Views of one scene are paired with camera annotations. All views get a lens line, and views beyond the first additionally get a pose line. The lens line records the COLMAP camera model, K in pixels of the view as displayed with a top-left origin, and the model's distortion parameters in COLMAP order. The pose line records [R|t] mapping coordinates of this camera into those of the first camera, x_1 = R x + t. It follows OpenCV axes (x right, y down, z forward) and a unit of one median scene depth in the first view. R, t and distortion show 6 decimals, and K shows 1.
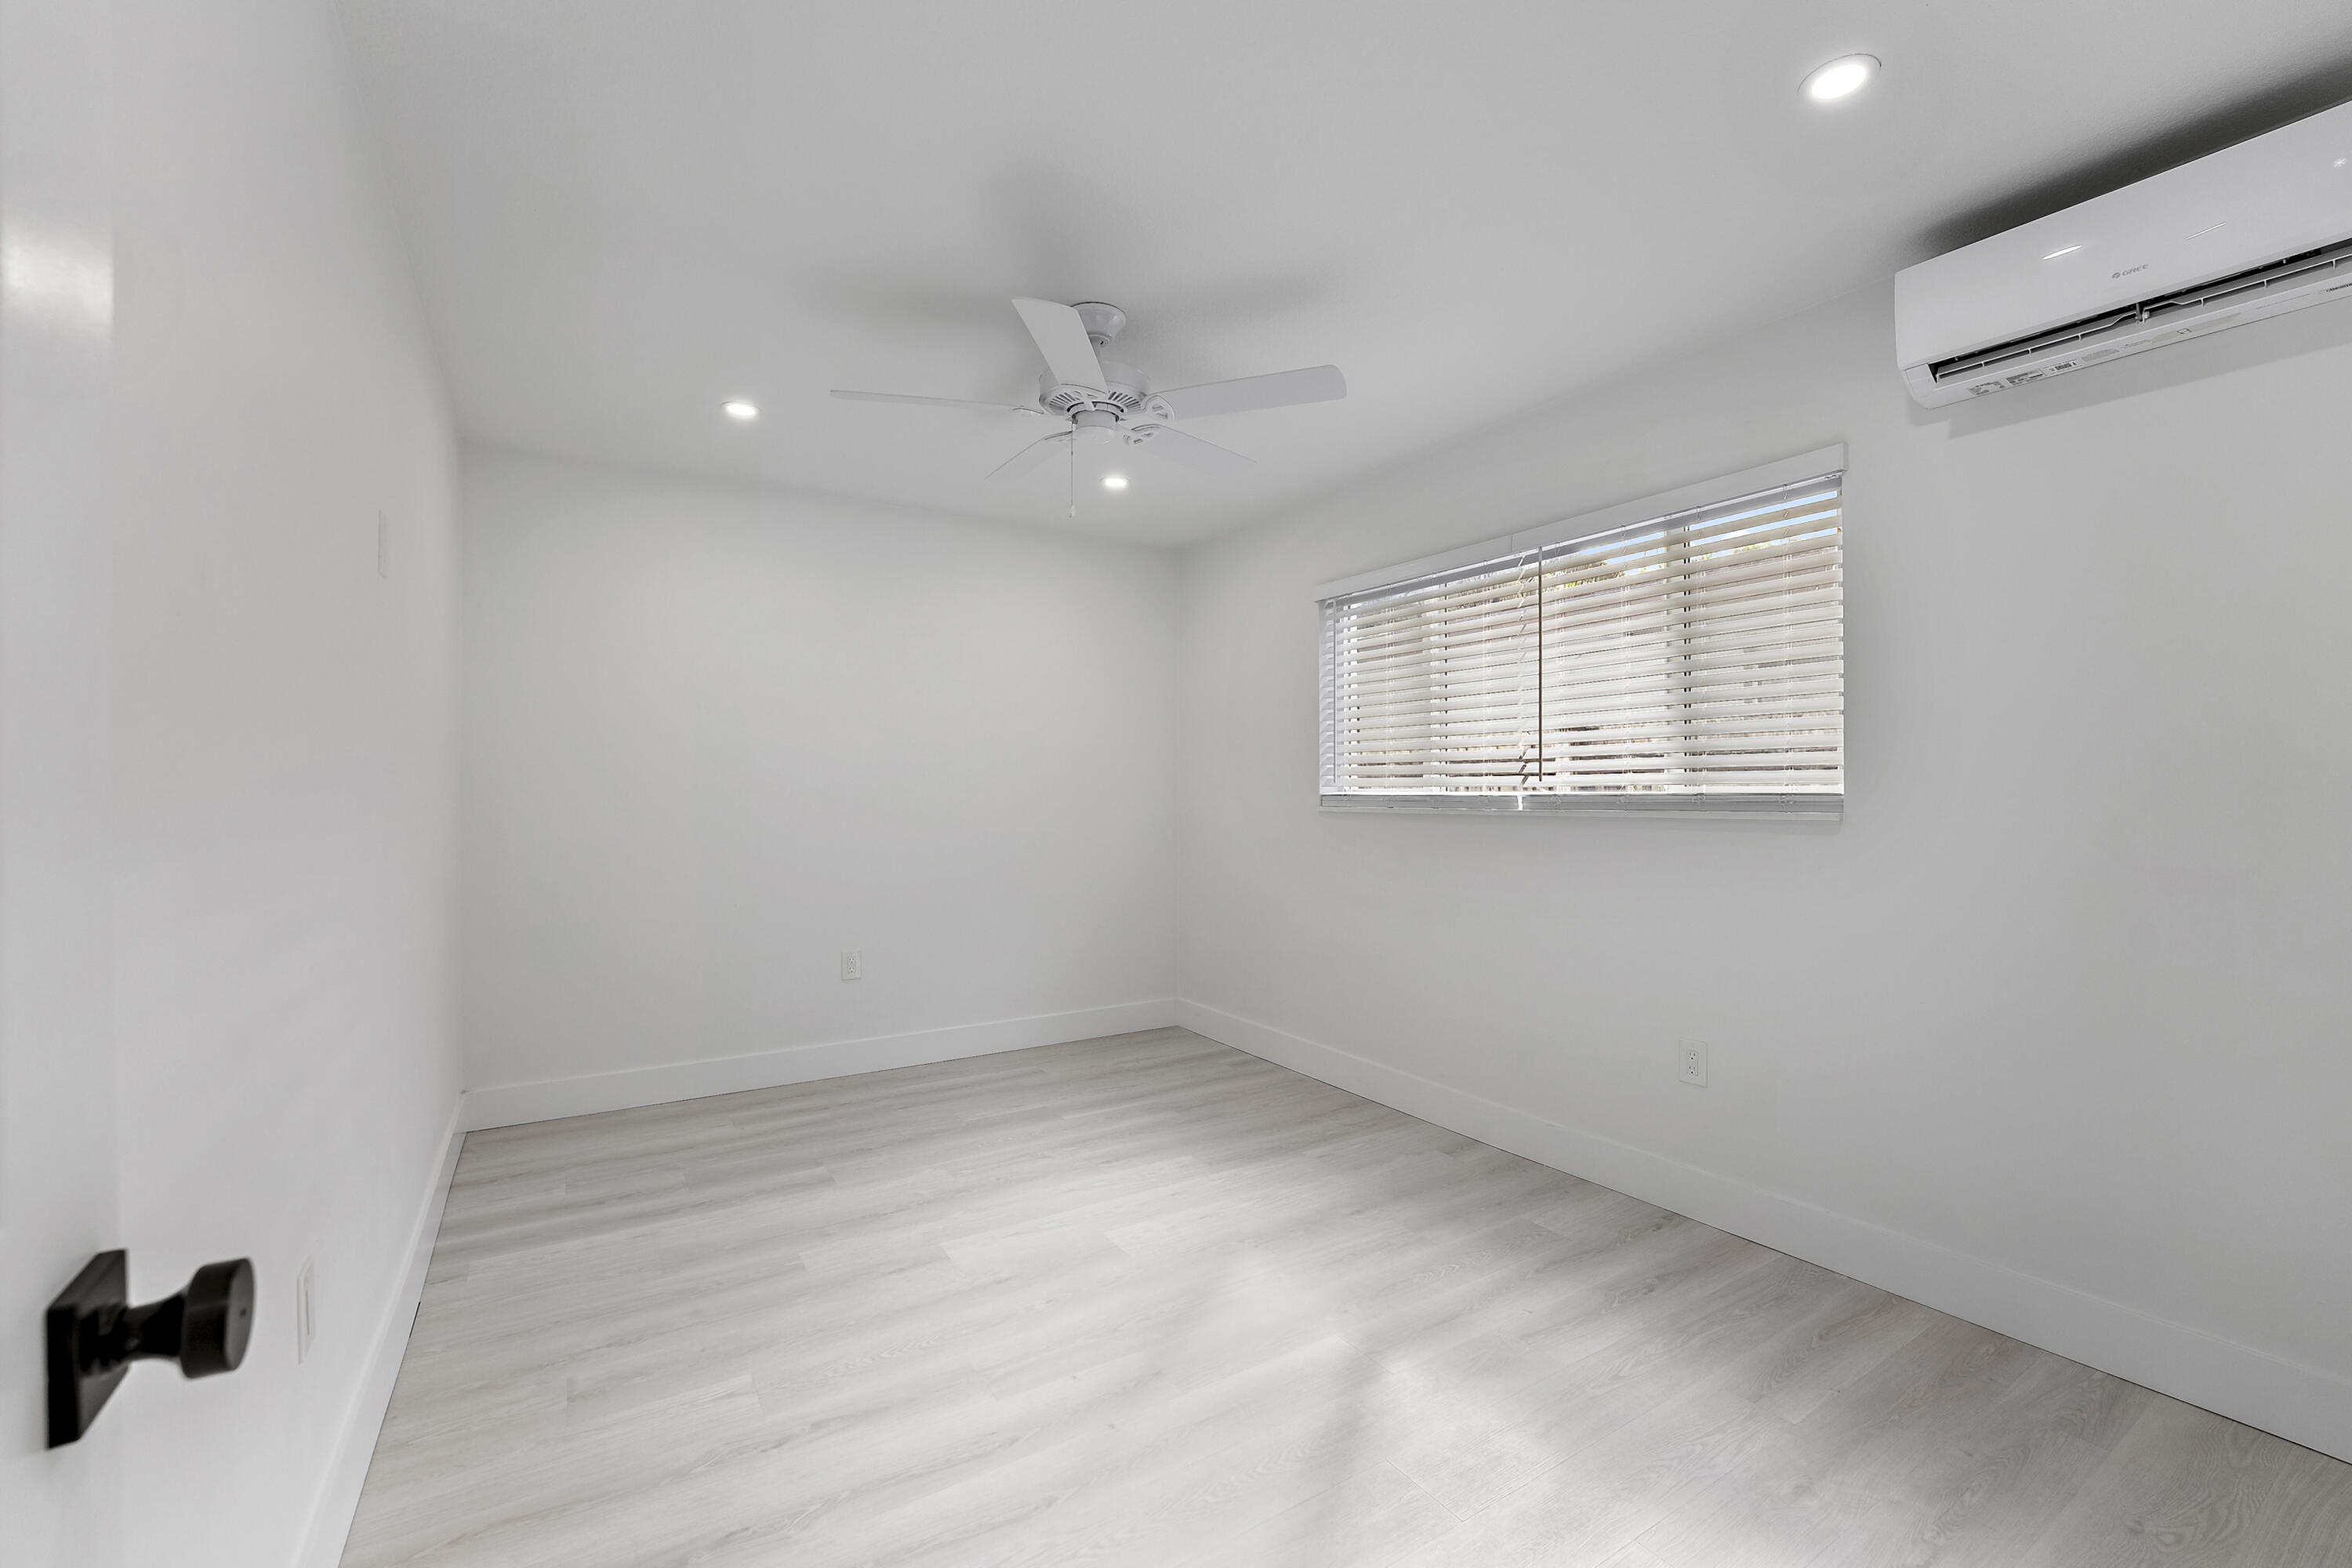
lens RADIAL K [[958.1, 0, 1166.7], [0, 958.1, 796.7], [0, 0, 1]] dist [-0.019552, 0.000330]
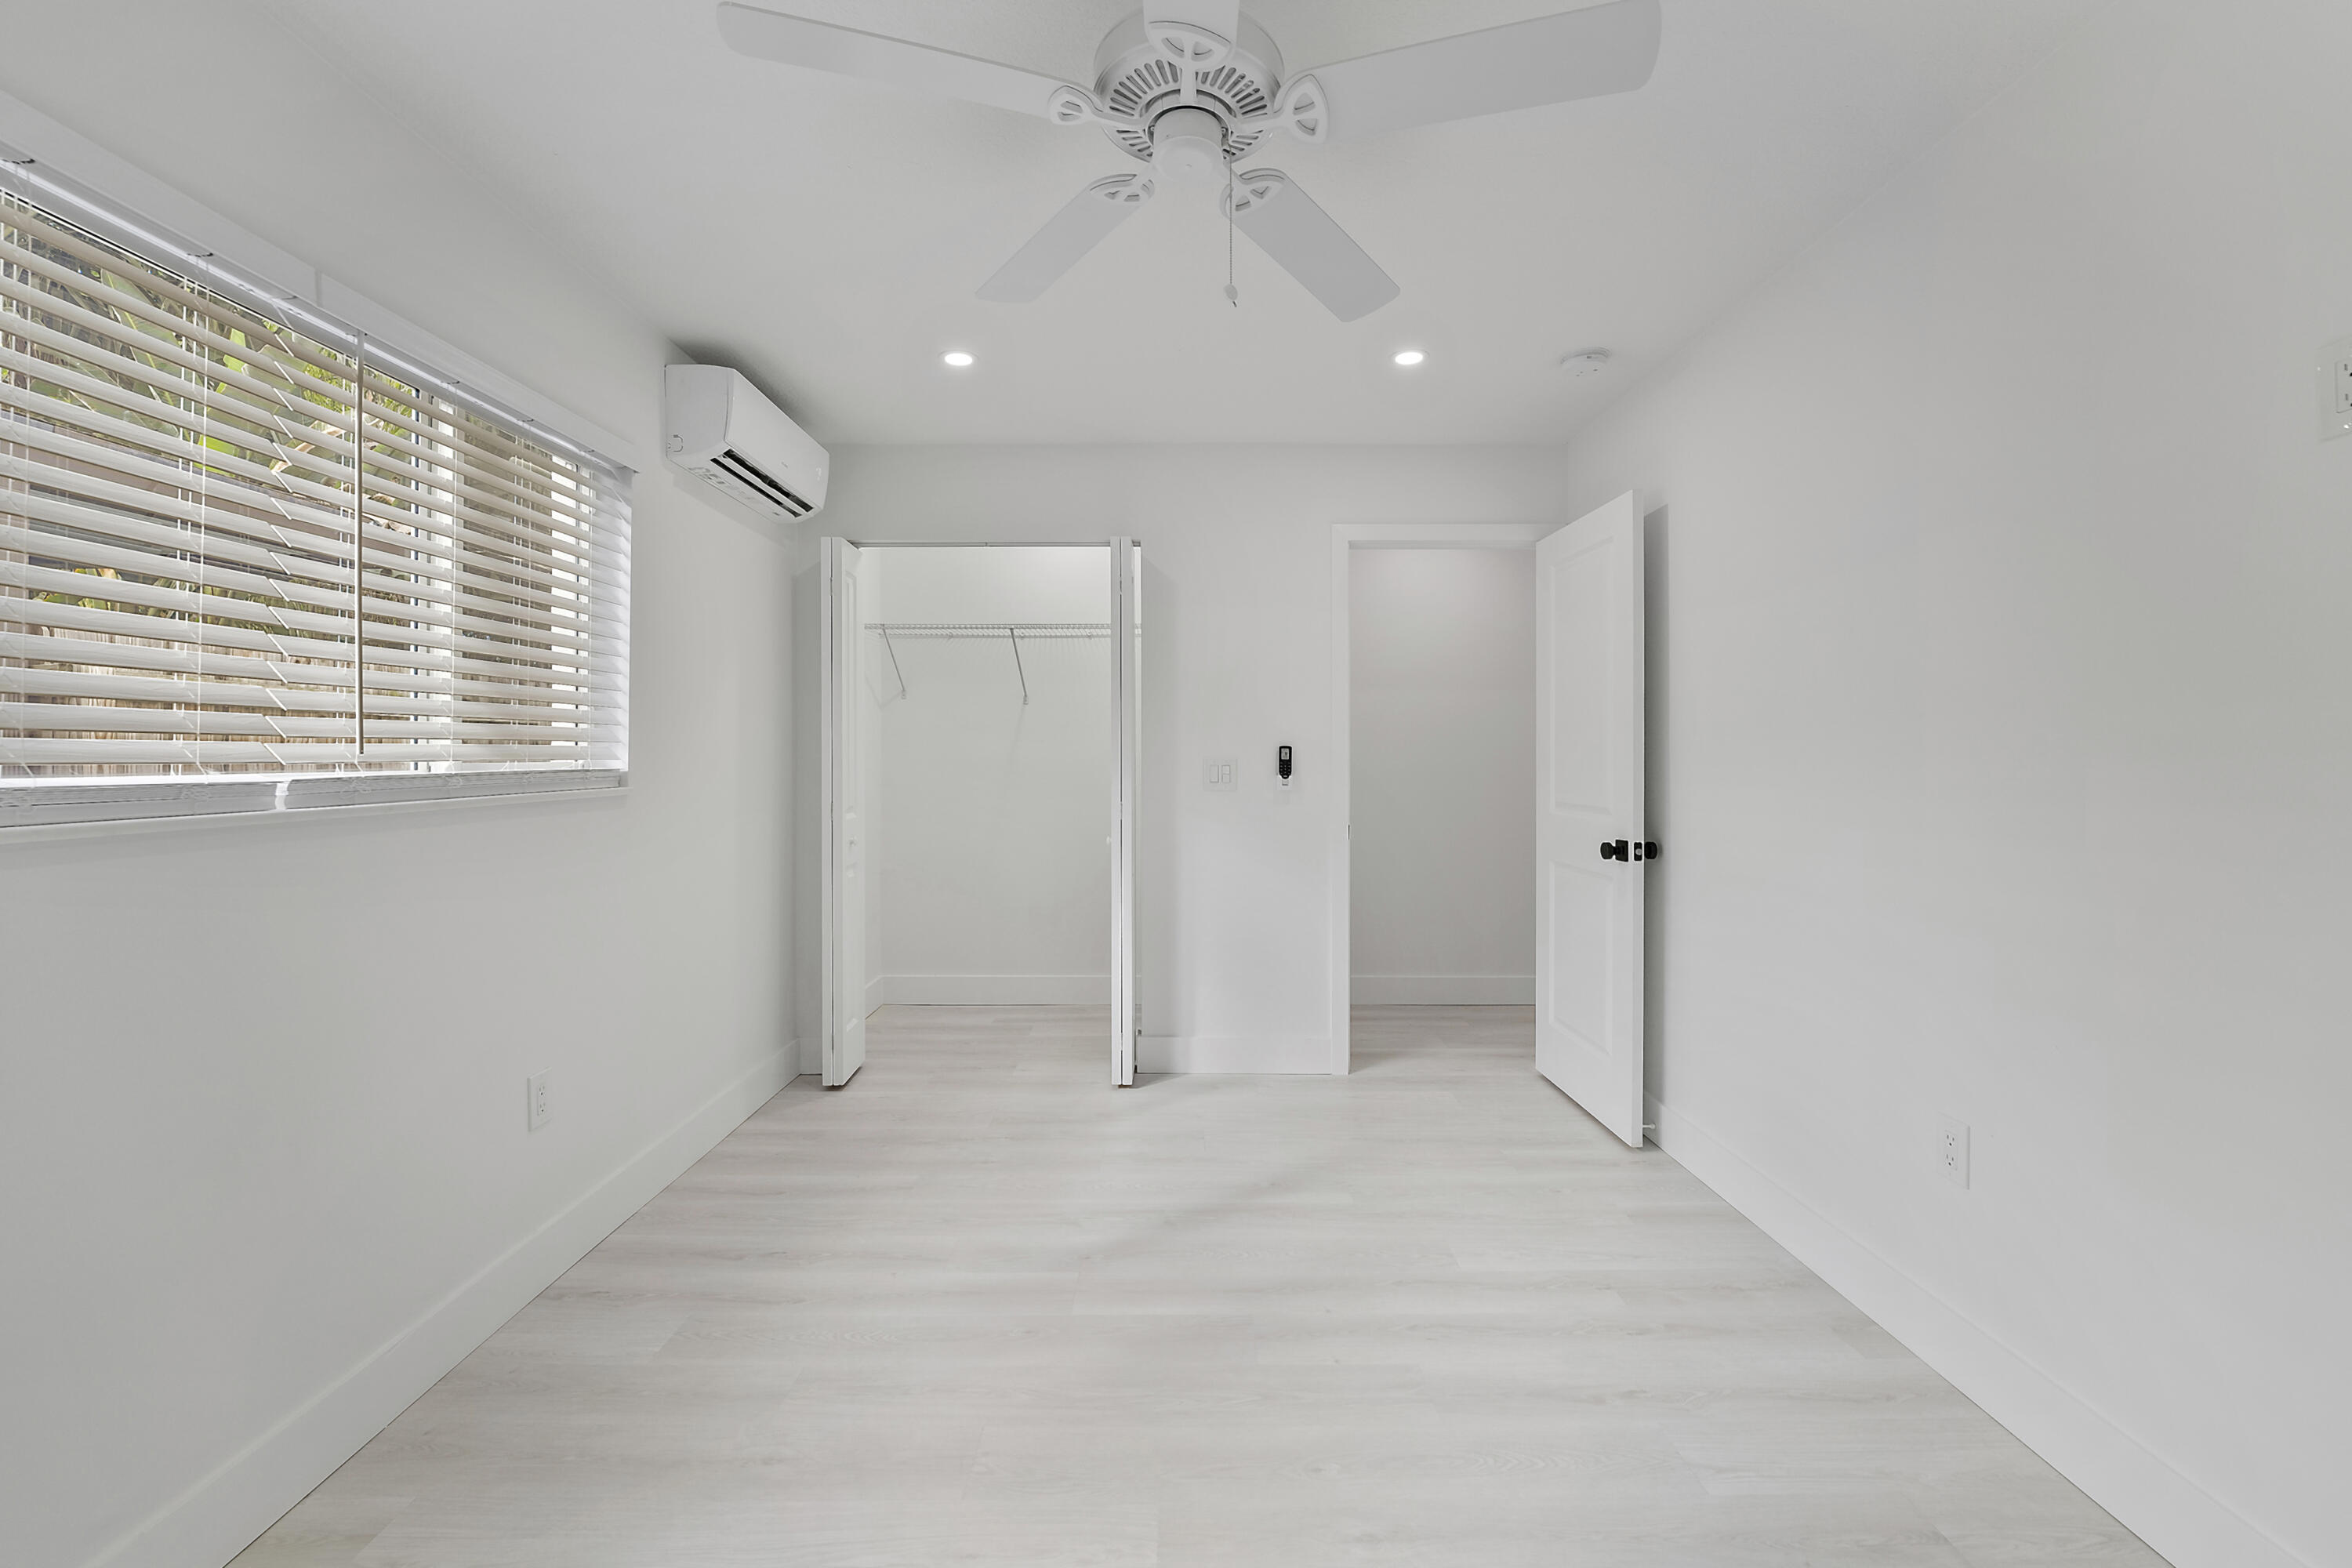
lens RADIAL K [[953.7, 0, 1176.0], [0, 953.7, 784.0], [0, 0, 1]] dist [-0.024932, 0.006892]
pose [[-0.849749, -0.011004, 0.527072, -0.385993], [0.009151, 0.999324, 0.035617, -0.018421], [-0.527108, 0.035089, -0.849074, 1.563524]]
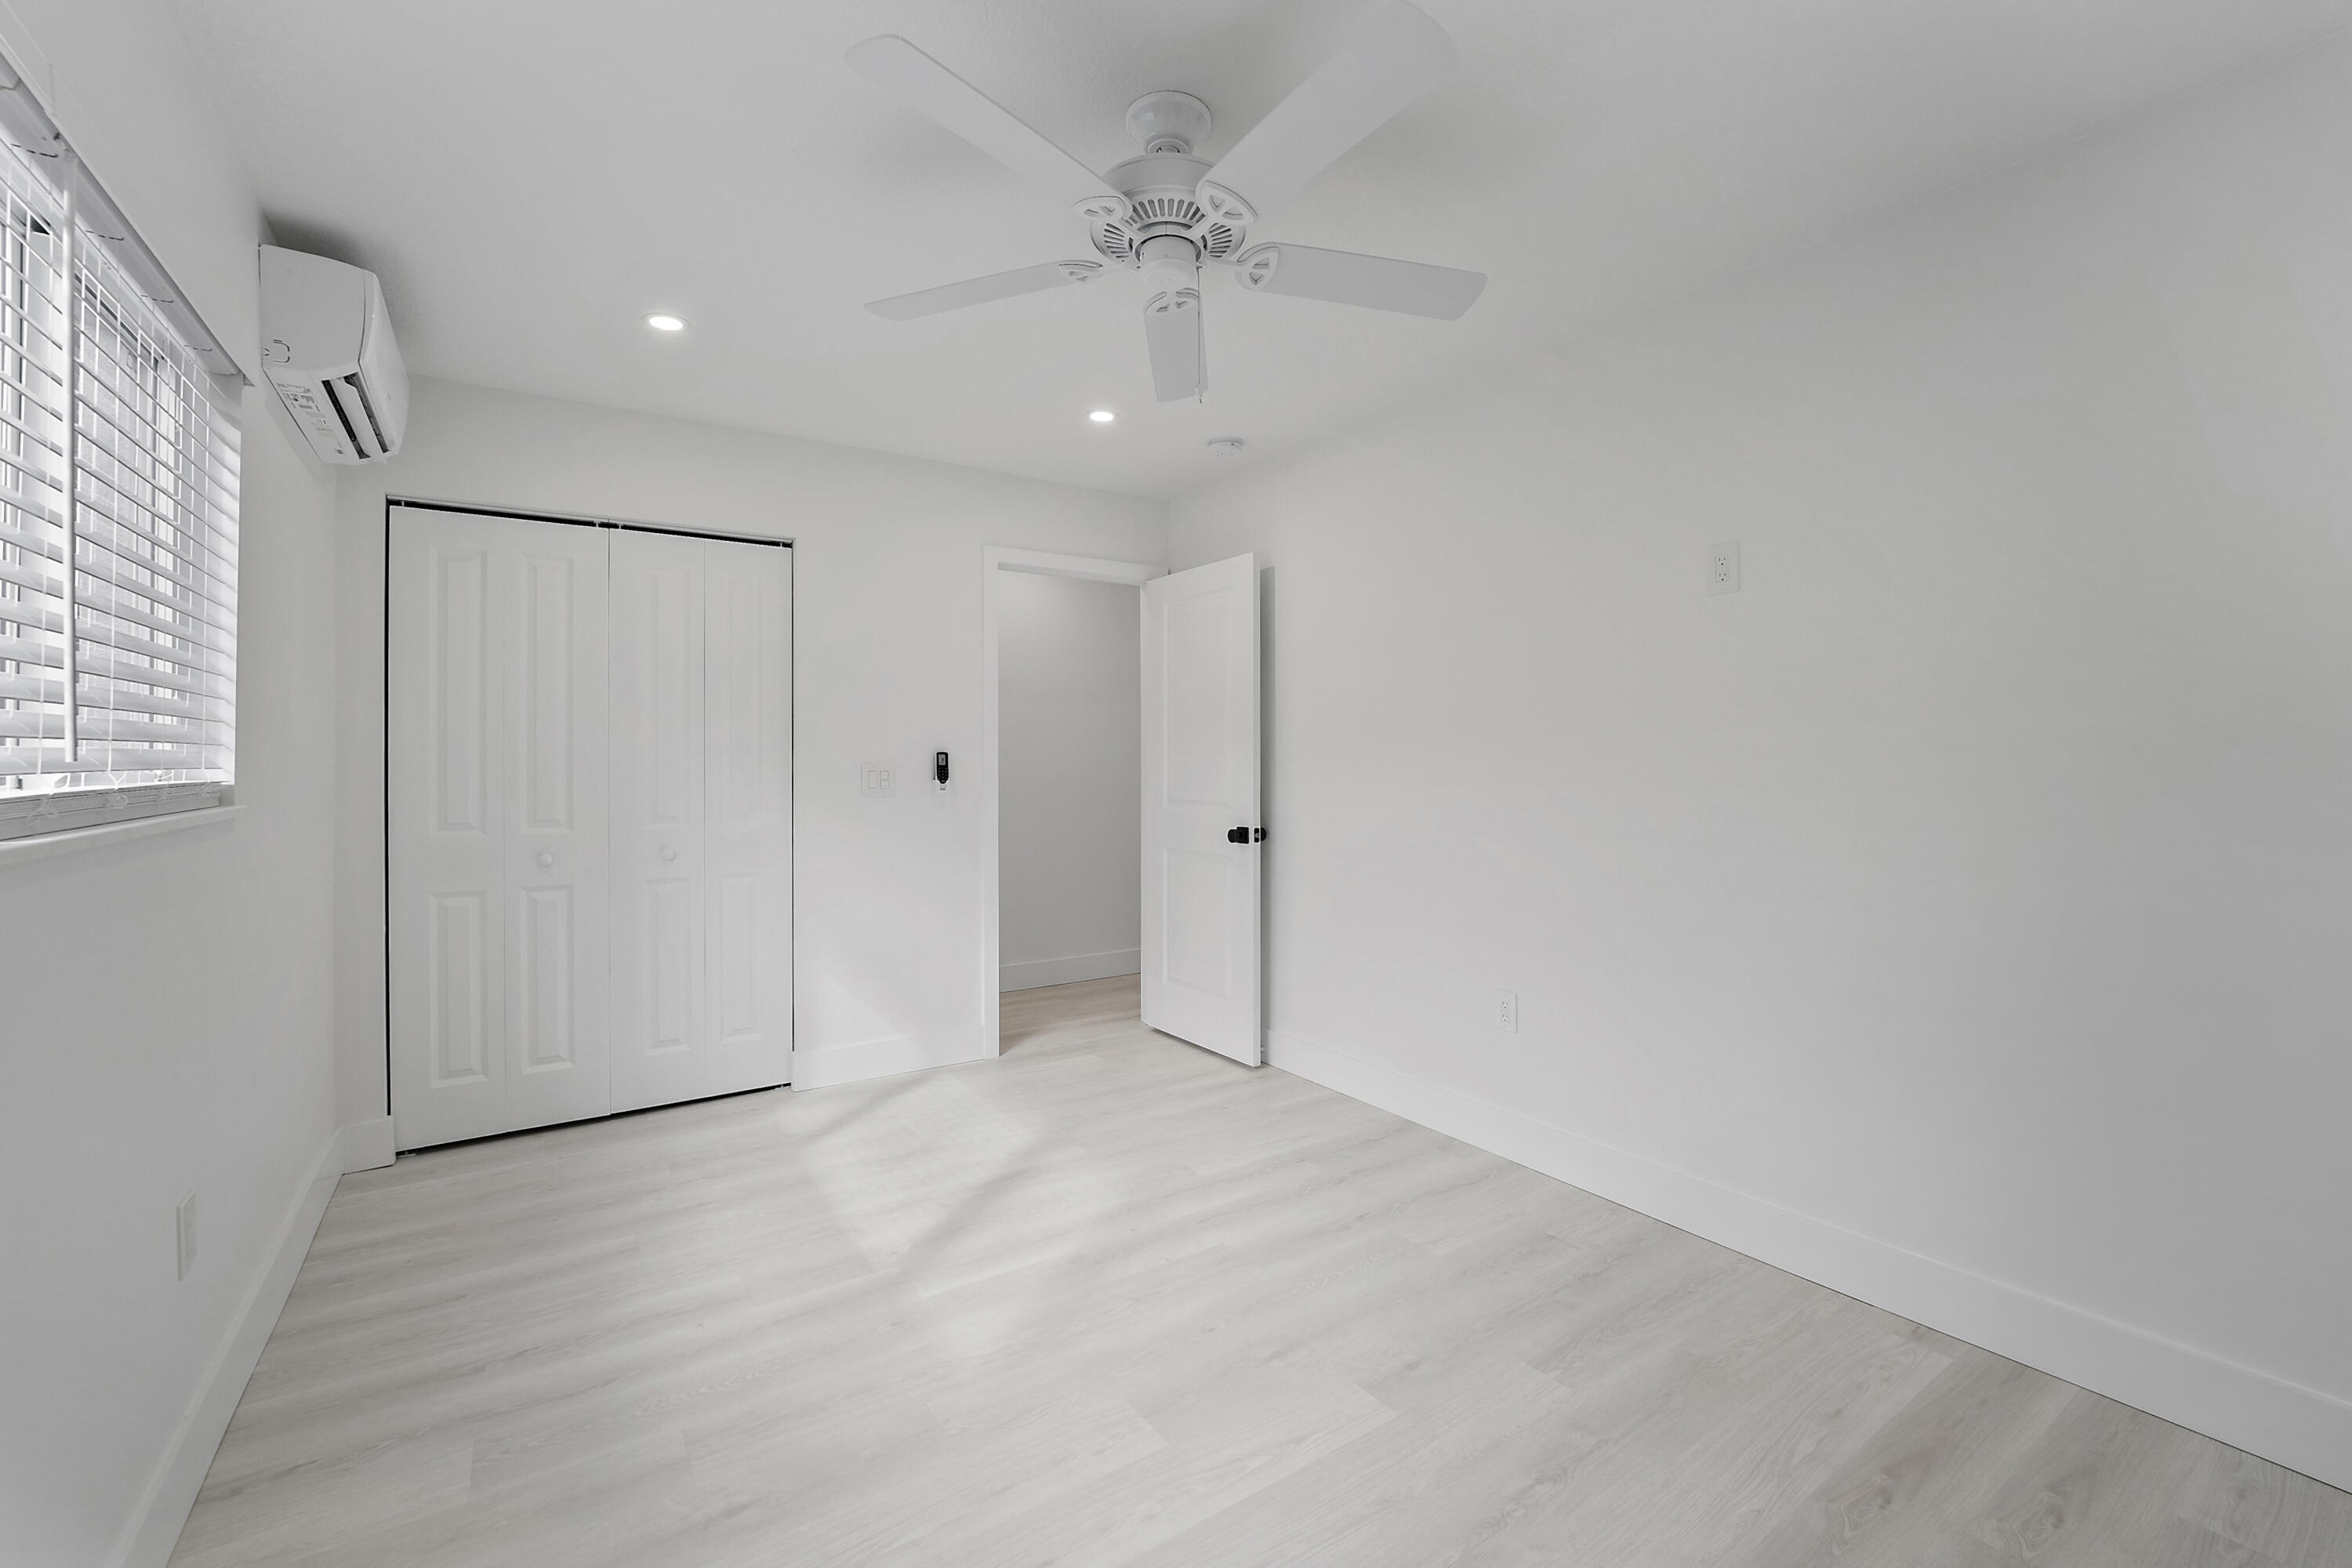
lens RADIAL K [[958.1, 0, 1166.7], [0, 958.1, 796.7], [0, 0, 1]] dist [-0.019552, 0.000330]
pose [[-0.999654, 0.008501, -0.024904, -0.060097], [0.007313, 0.998849, 0.047406, -0.022163], [0.025278, 0.047207, -0.998565, 1.788604]]
